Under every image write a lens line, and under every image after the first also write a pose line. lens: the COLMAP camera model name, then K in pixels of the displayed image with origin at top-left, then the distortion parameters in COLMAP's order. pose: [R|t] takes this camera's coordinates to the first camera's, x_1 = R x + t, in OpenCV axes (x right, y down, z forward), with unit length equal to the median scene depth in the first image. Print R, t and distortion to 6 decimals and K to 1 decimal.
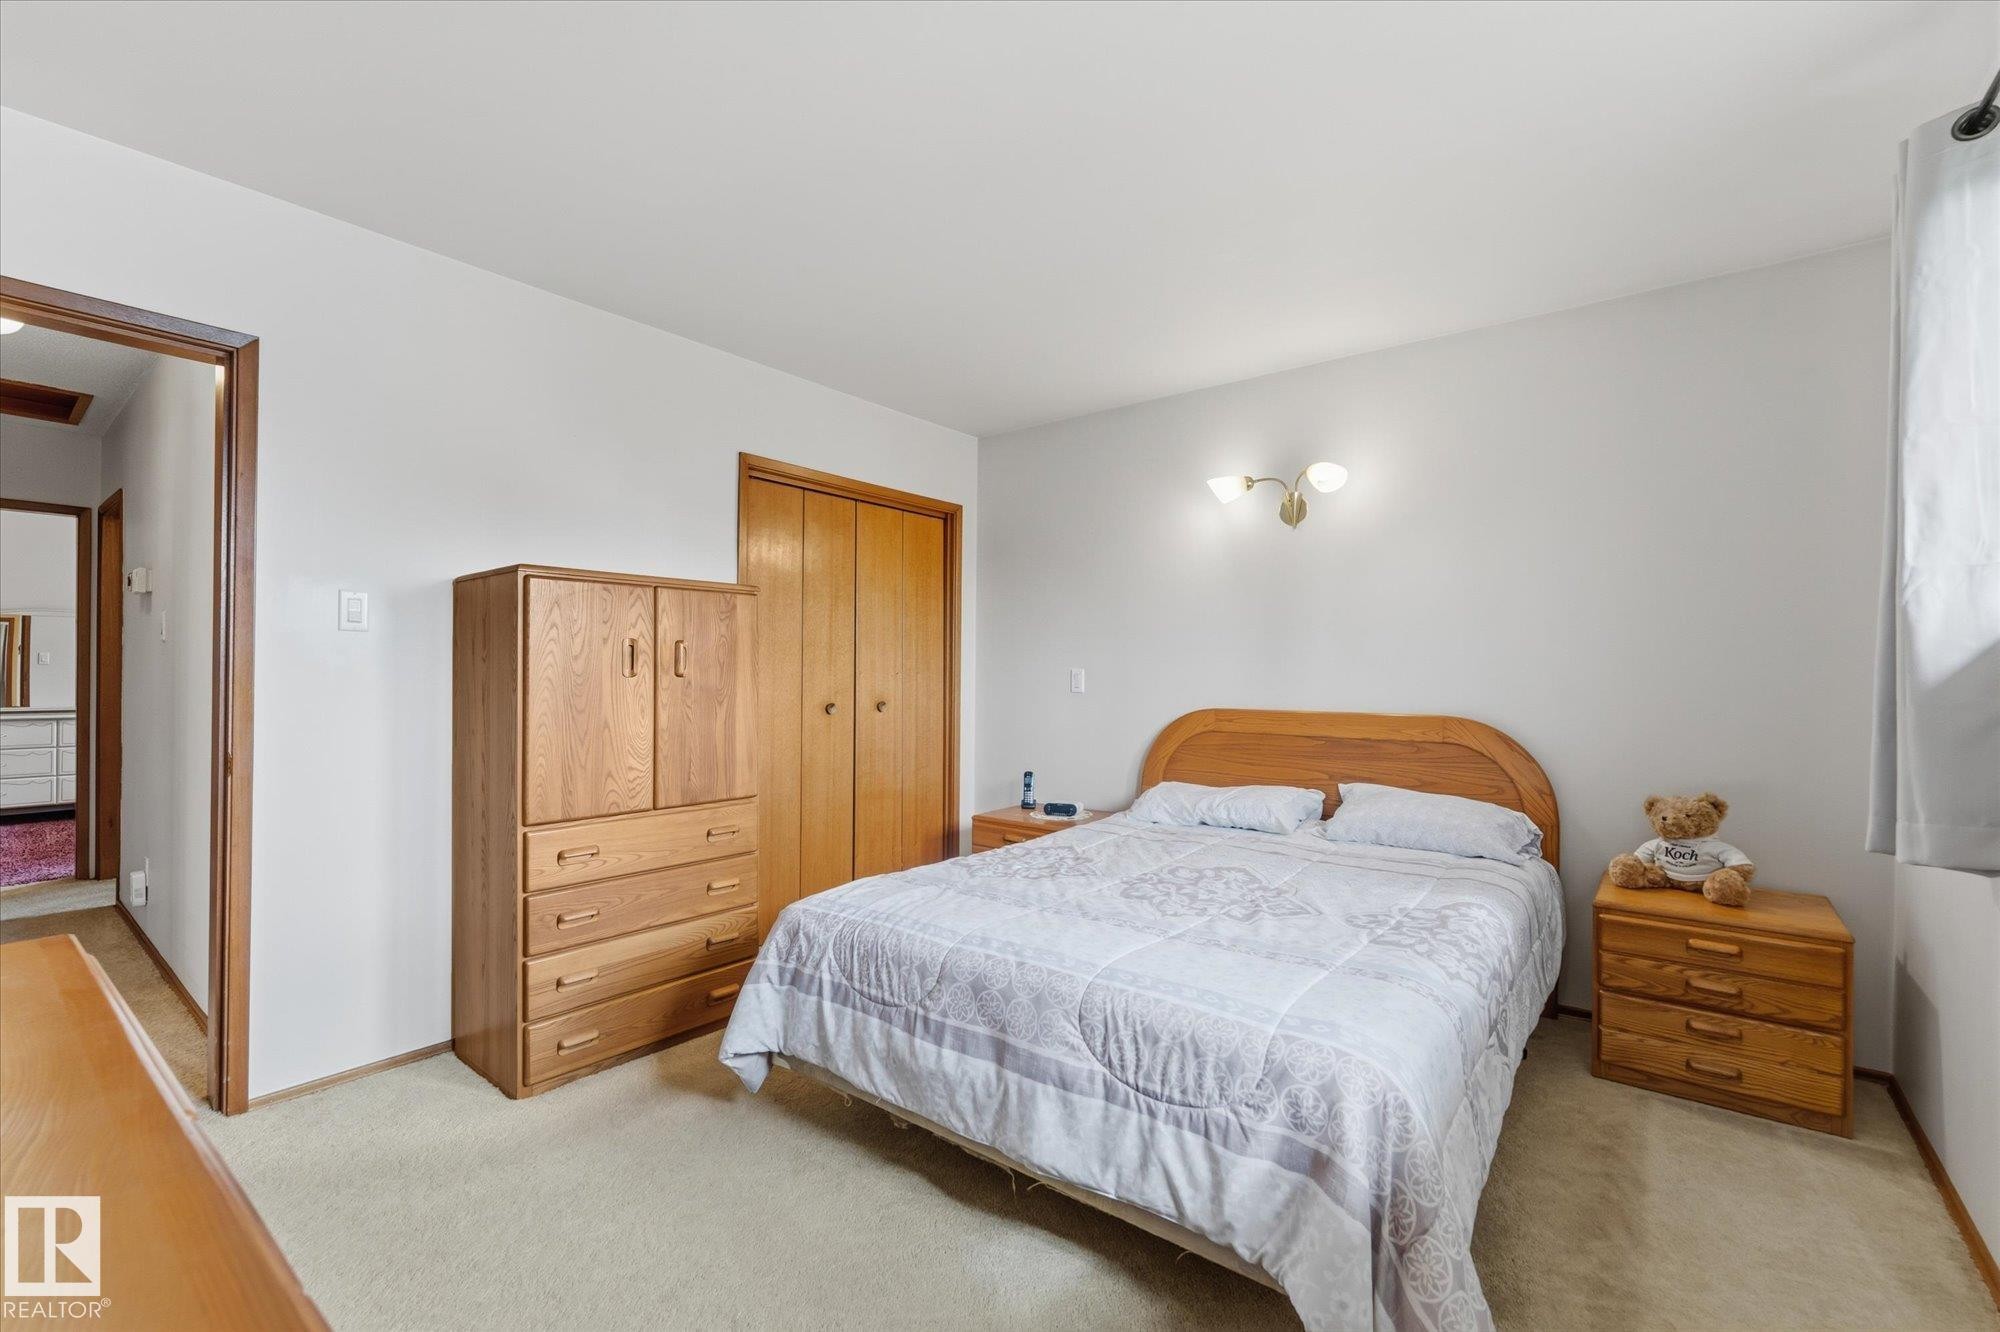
lens RADIAL K [[838.4, 0, 997.3], [0, 838.4, 667.3], [0, 0, 1]] dist [0.000581, 0.000031]
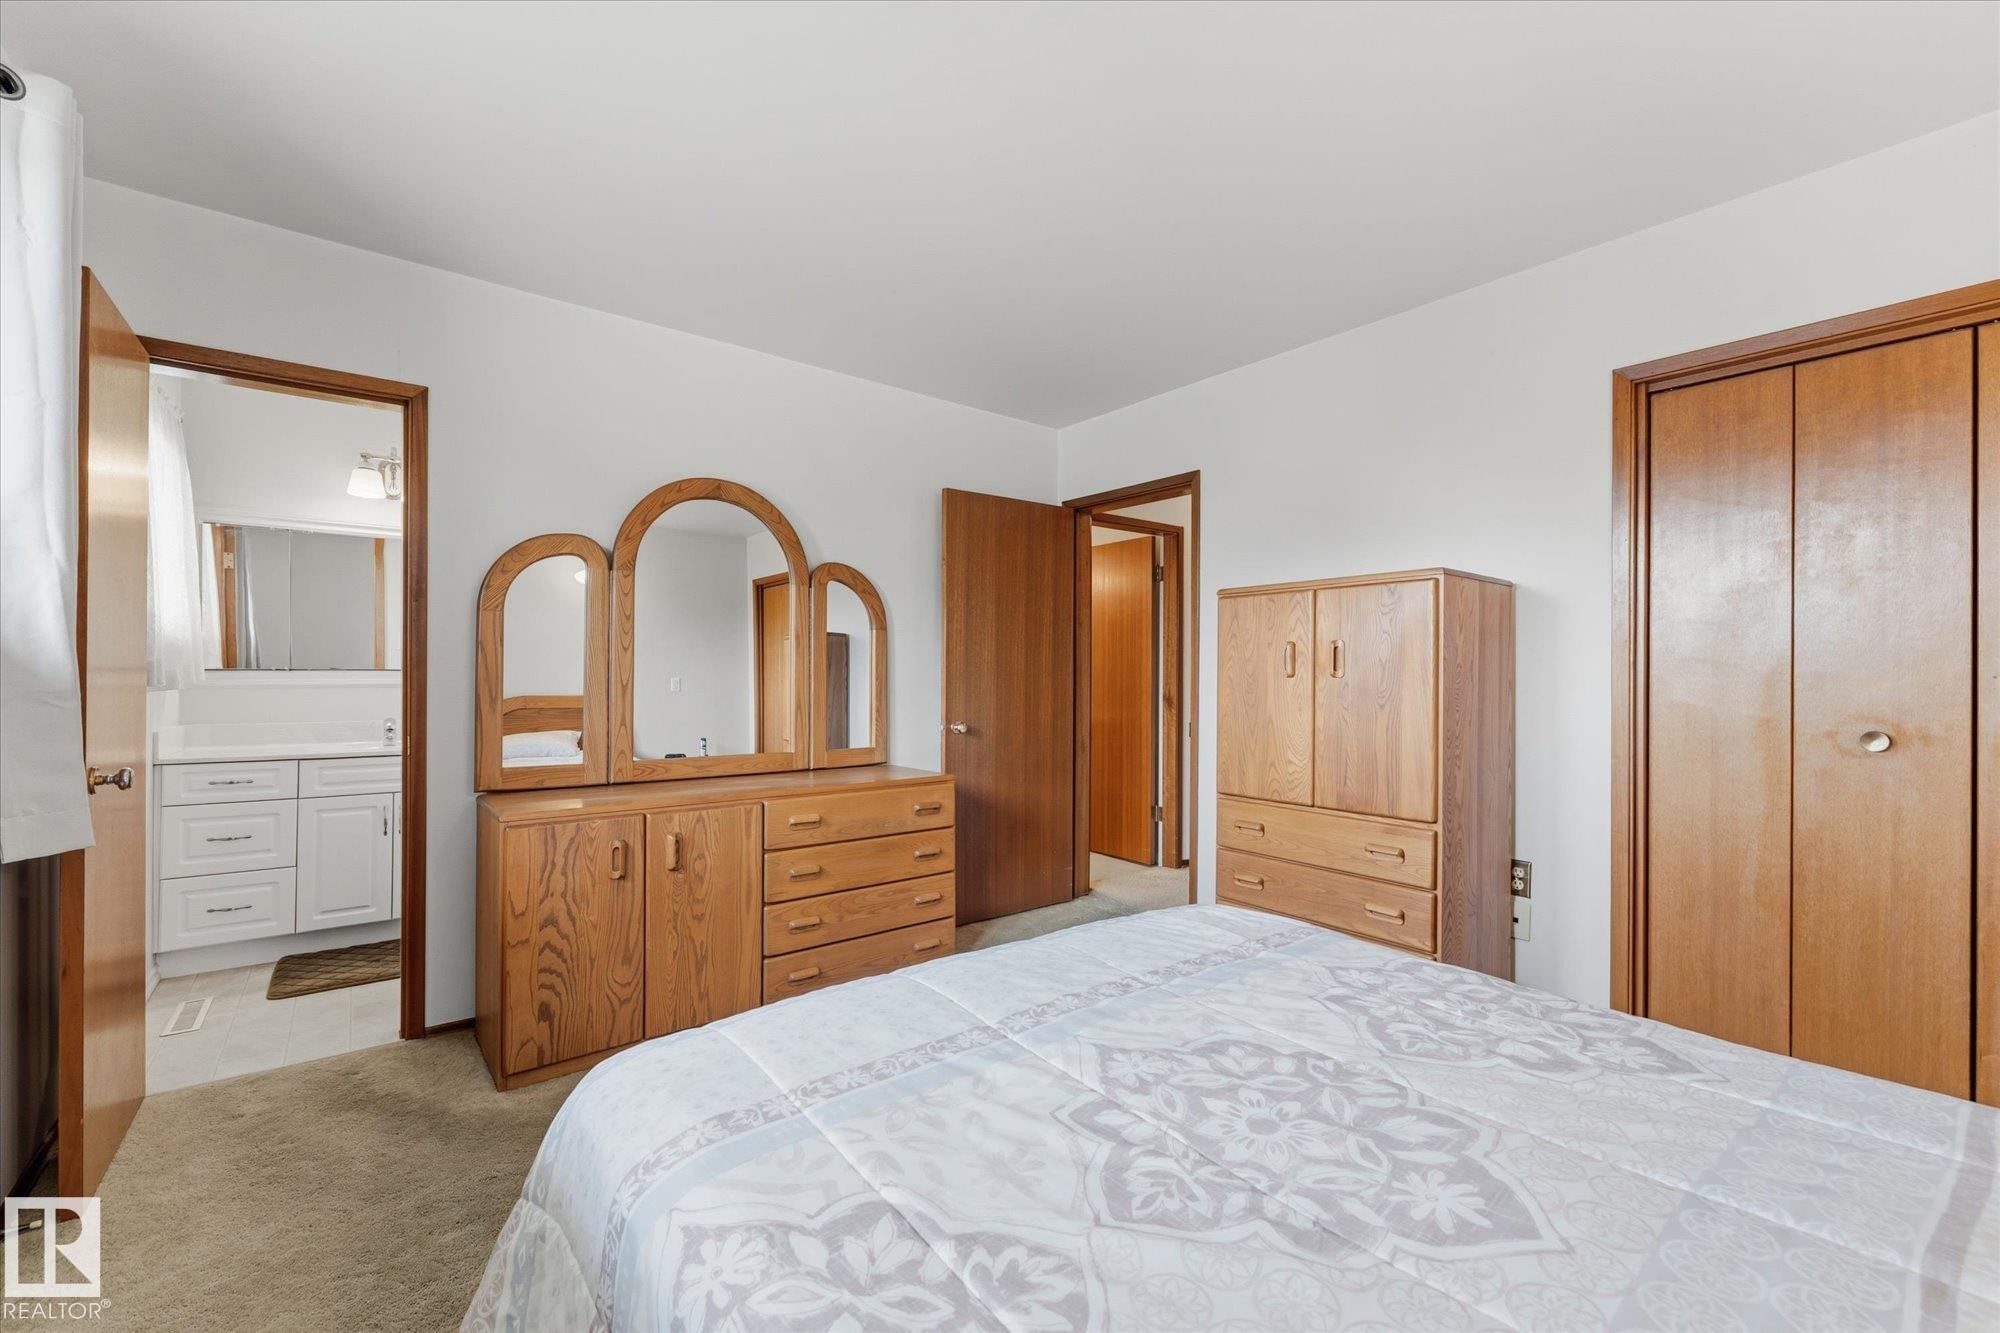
lens RADIAL K [[807.7, 0, 1002.4], [0, 807.7, 674.4], [0, 0, 1]] dist [0.000589, -0.000025]
pose [[-0.212648, -0.008565, -0.977091, 0.837534], [-0.001181, 0.999963, -0.008509, 0.021411], [0.977128, -0.000655, -0.212651, 1.091923]]
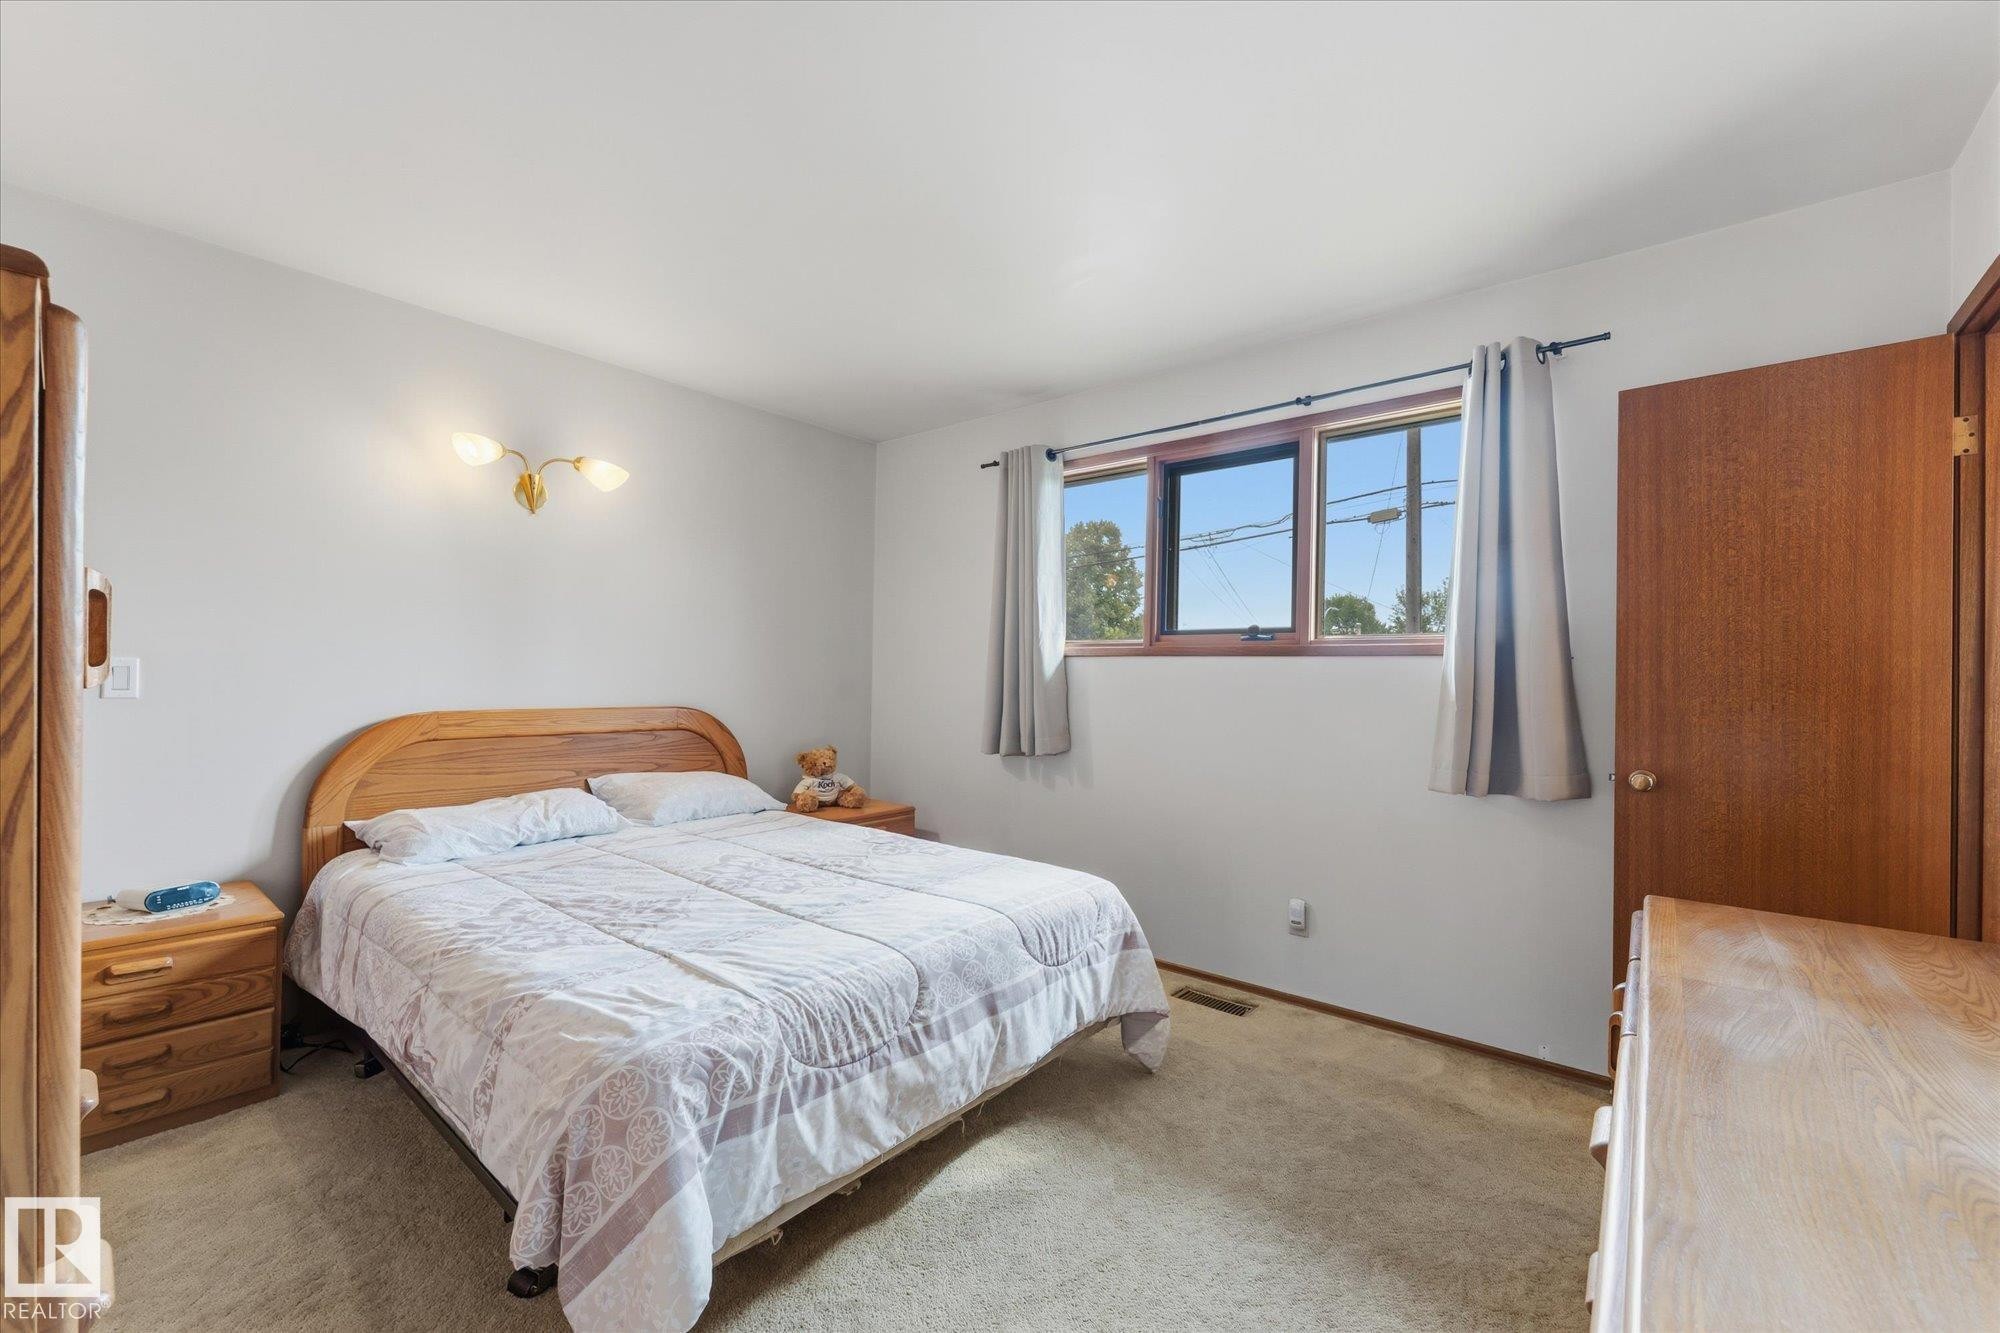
lens RADIAL K [[807.7, 0, 1002.4], [0, 807.7, 674.4], [0, 0, 1]] dist [0.000589, -0.000025]
pose [[0.021158, -0.002540, 0.999773, -0.924153], [-0.022731, 0.999737, 0.003021, -0.000866], [-0.999518, -0.022790, 0.021094, 0.807290]]
